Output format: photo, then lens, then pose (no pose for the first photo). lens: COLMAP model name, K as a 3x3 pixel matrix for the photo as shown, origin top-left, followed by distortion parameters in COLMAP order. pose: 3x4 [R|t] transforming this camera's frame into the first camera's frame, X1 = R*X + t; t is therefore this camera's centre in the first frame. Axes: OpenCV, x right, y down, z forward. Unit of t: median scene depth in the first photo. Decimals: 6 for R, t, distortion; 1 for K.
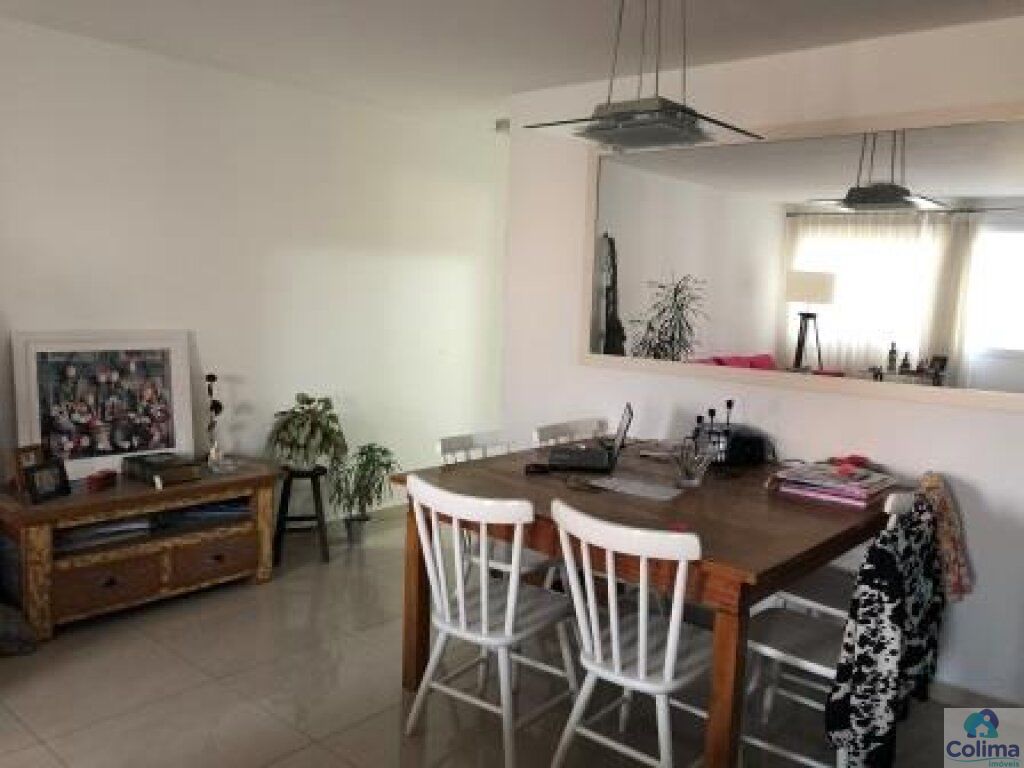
lens RADIAL K [[849.7, 0, 511.3], [0, 849.7, 380.0], [0, 0, 1]] dist [0.043344, -0.028012]
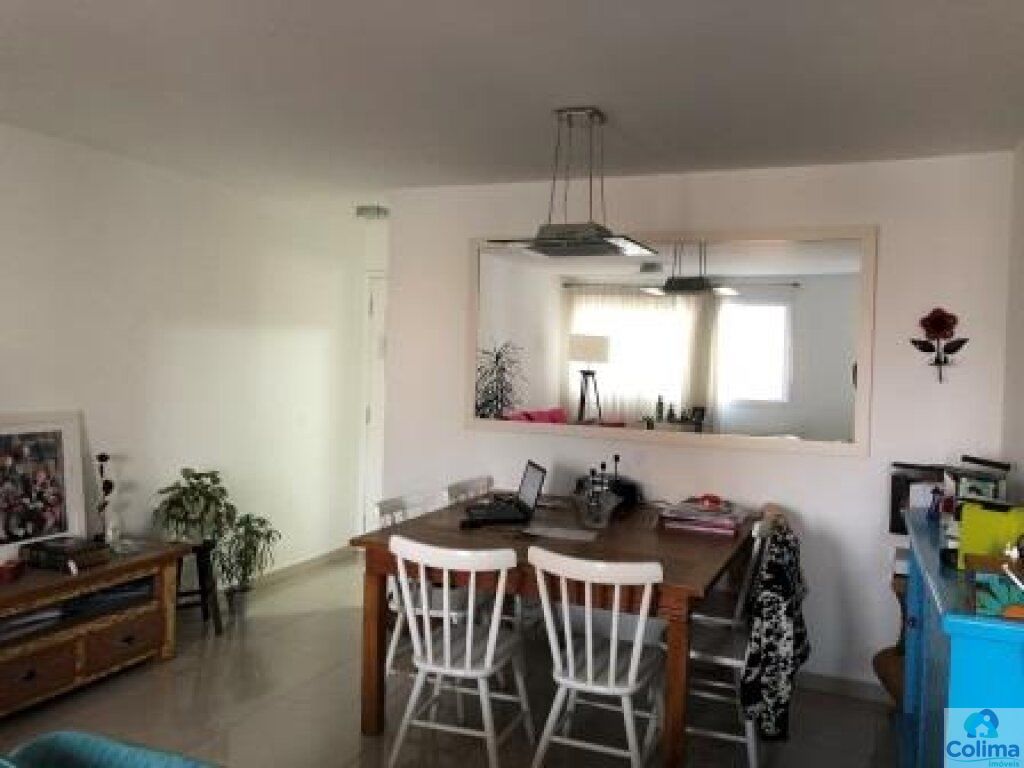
lens RADIAL K [[849.7, 0, 515.8], [0, 849.7, 385.6], [0, 0, 1]] dist [0.043344, -0.028012]
pose [[0.951849, -0.024069, 0.305621, -0.207688], [0.041372, 0.997879, -0.050264, -0.017048], [-0.303762, 0.060488, 0.950826, -0.098258]]
